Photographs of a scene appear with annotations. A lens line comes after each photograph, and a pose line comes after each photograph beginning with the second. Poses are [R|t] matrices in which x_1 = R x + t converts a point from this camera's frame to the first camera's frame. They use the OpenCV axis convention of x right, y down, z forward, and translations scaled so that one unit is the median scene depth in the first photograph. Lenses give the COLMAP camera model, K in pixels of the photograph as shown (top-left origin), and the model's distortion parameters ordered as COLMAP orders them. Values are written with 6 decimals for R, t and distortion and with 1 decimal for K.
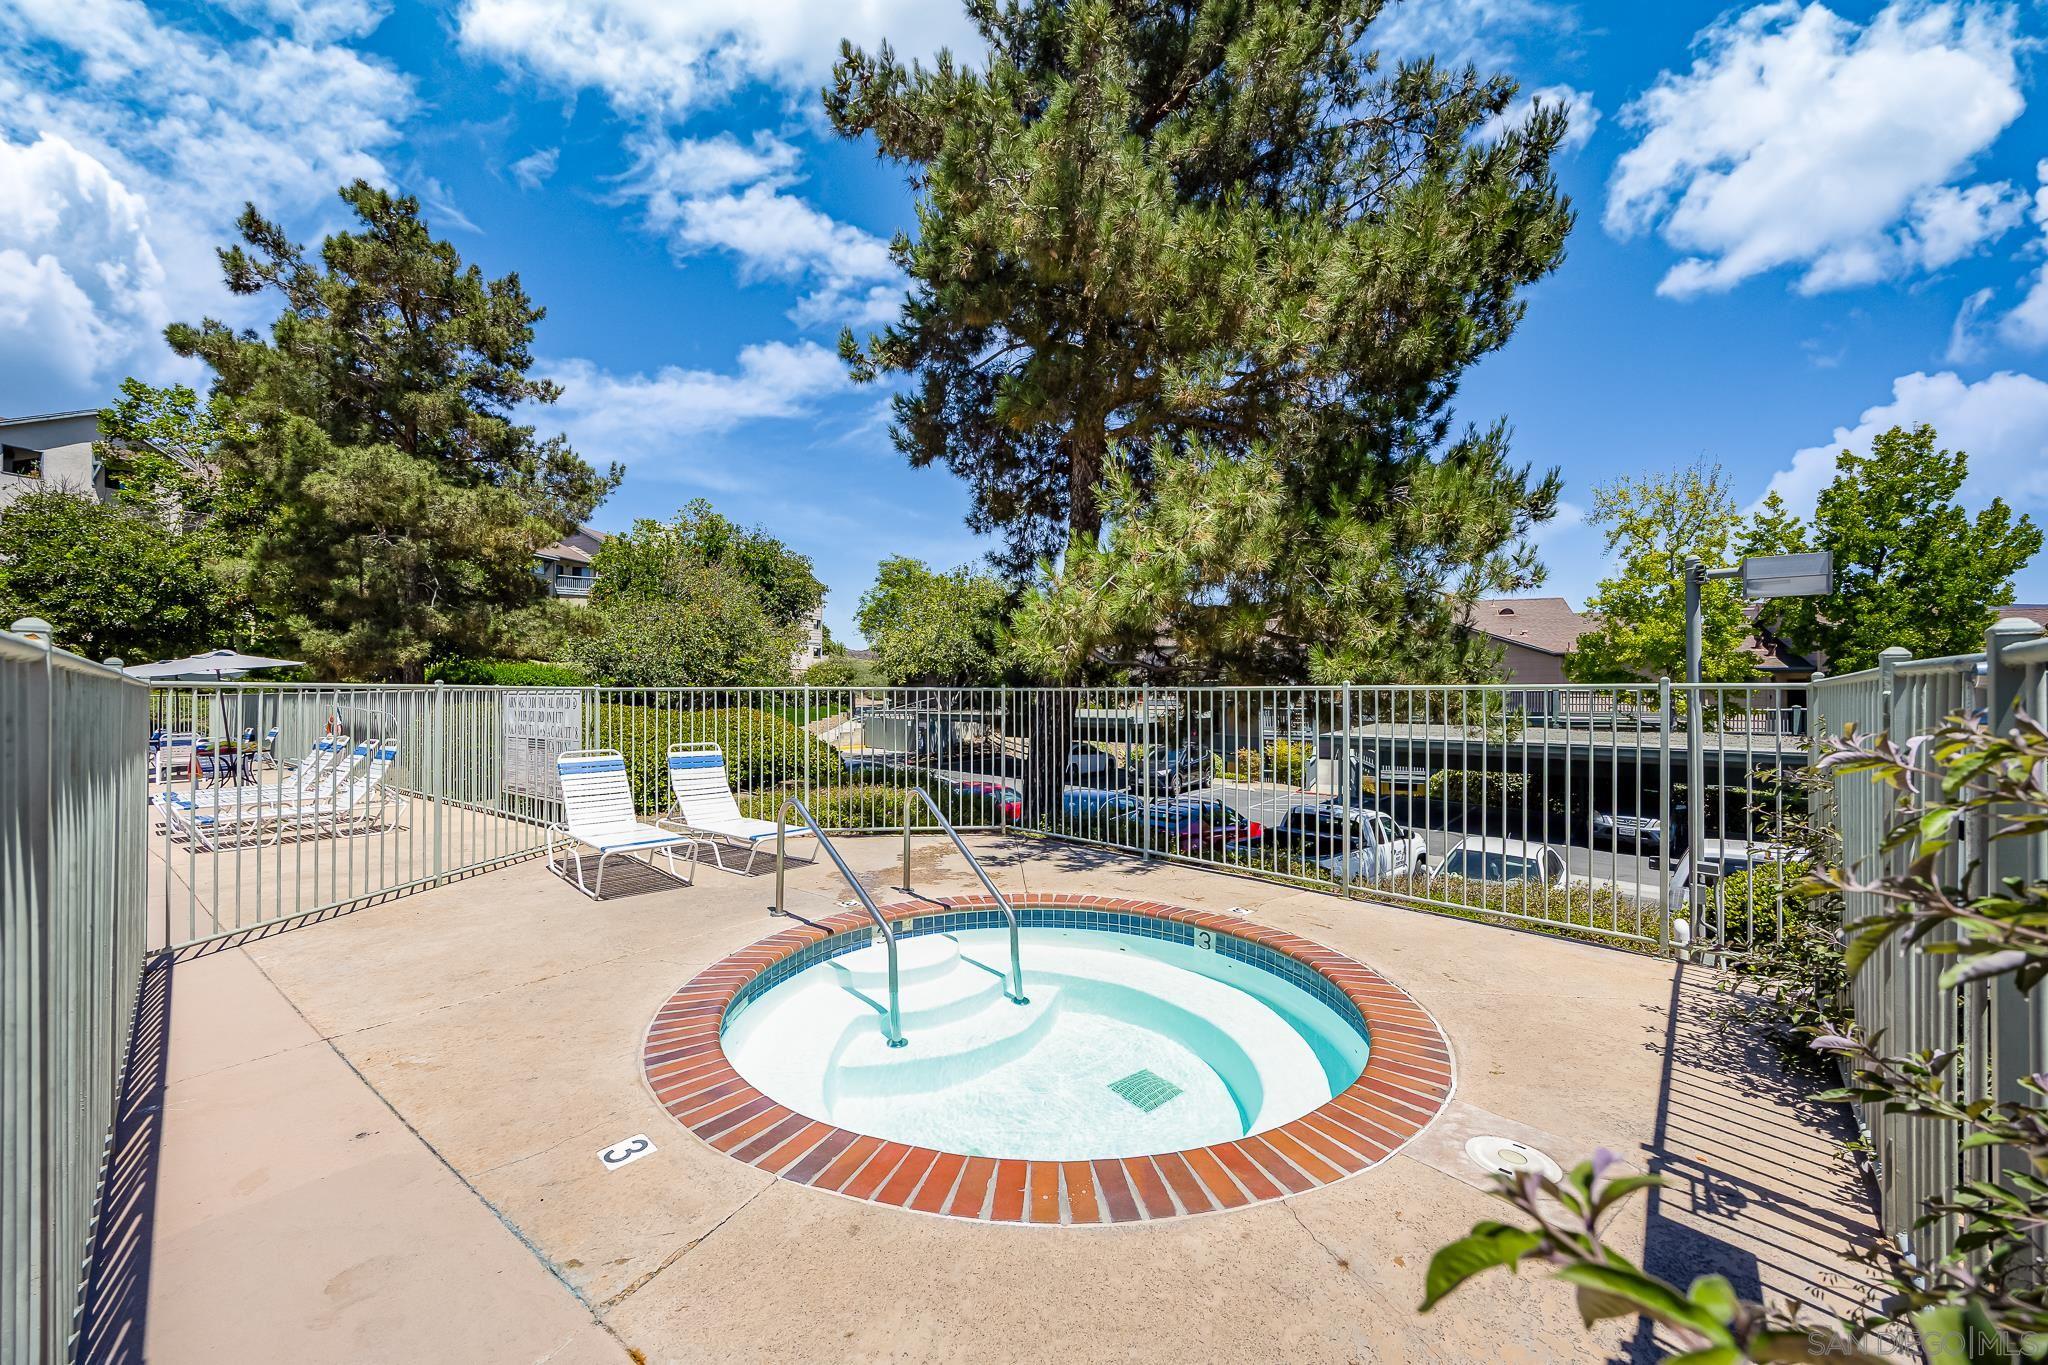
lens RADIAL K [[781.1, 0, 1019.9], [0, 781.1, 691.9], [0, 0, 1]] dist [-0.005770, -0.000290]
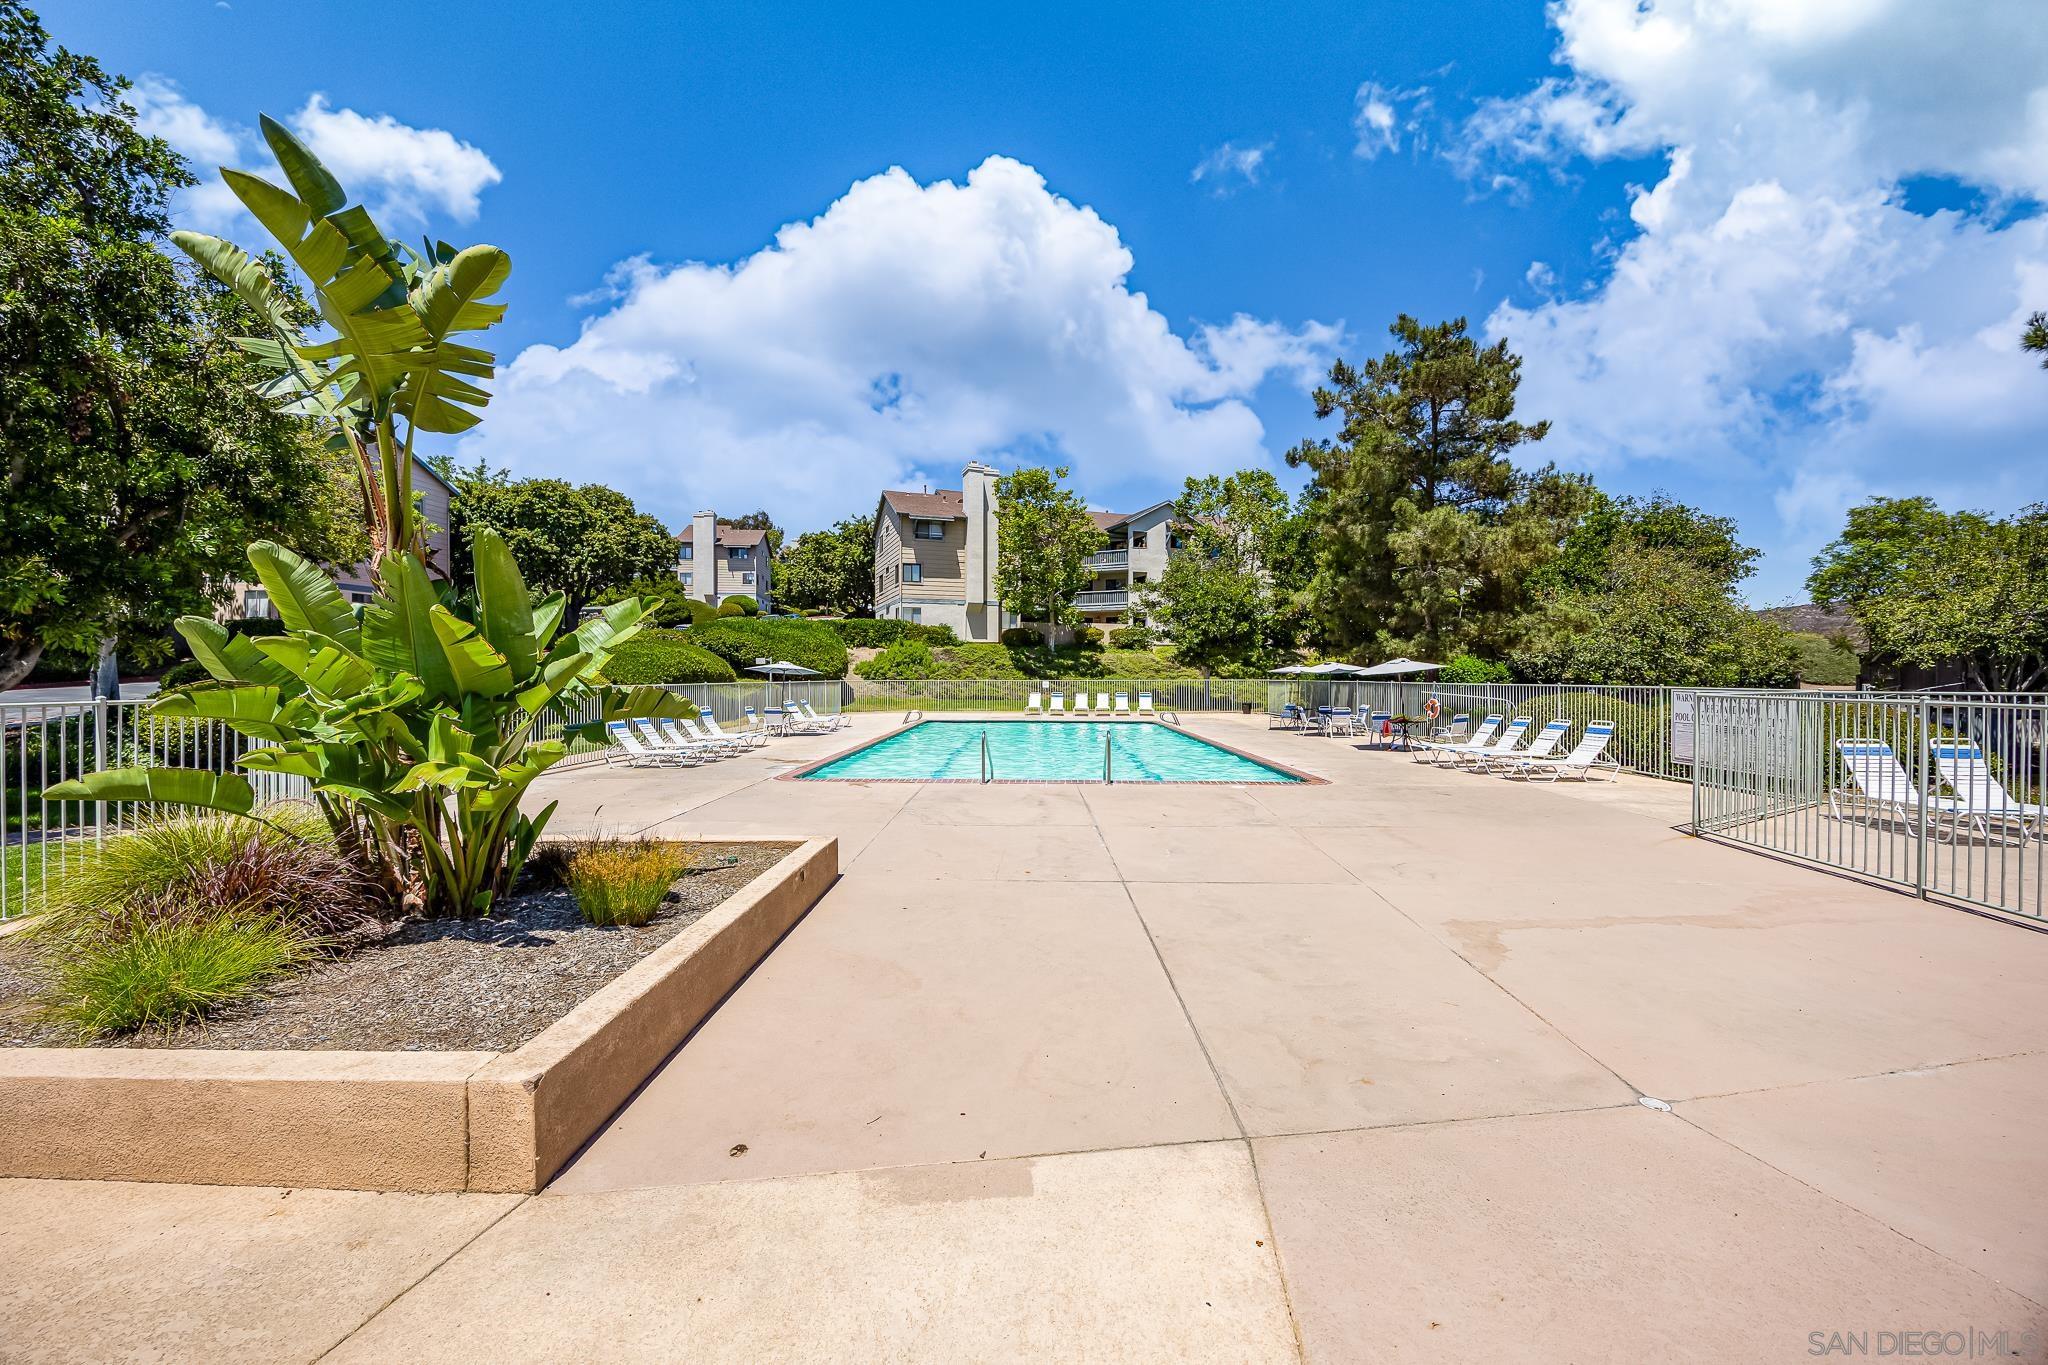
lens RADIAL K [[782.4, 0, 1020.8], [0, 782.4, 673.3], [0, 0, 1]] dist [-0.001217, -0.000315]
pose [[0.593282, 0.001159, -0.804994, -0.109494], [0.001226, 0.999997, 0.002344, -0.015677], [0.804993, -0.002378, 0.593279, -0.349196]]
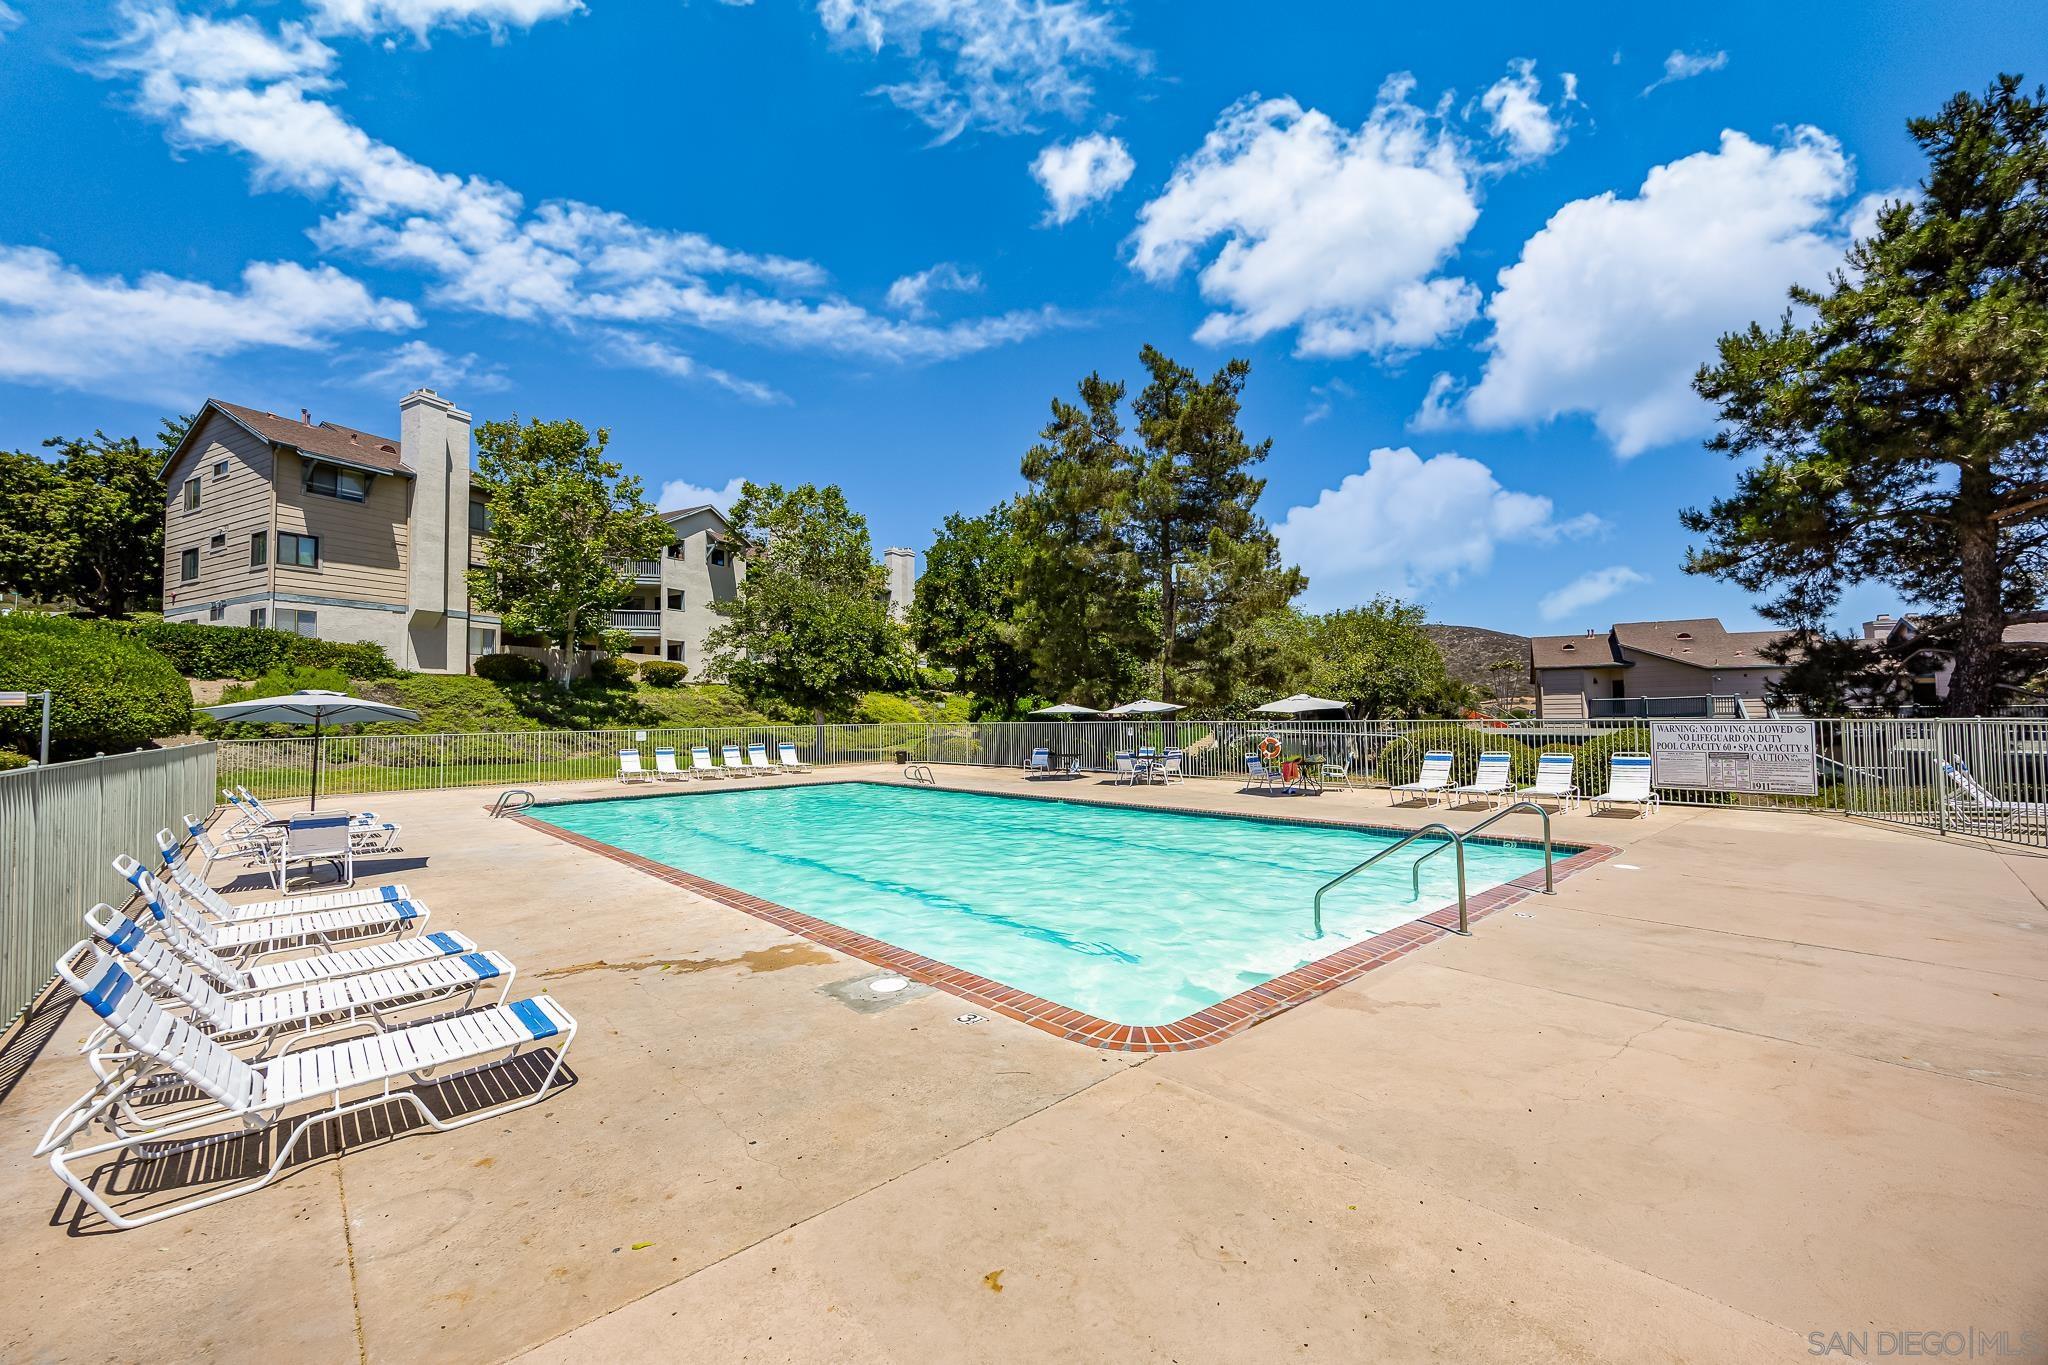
lens RADIAL K [[786.2, 0, 1026.1], [0, 786.2, 675.1], [0, 0, 1]] dist [-0.001593, -0.000279]
pose [[0.985705, -0.021231, -0.167136, -0.752122], [0.013379, 0.998759, -0.047966, -0.014084], [0.167947, 0.045045, 0.984766, -0.332035]]
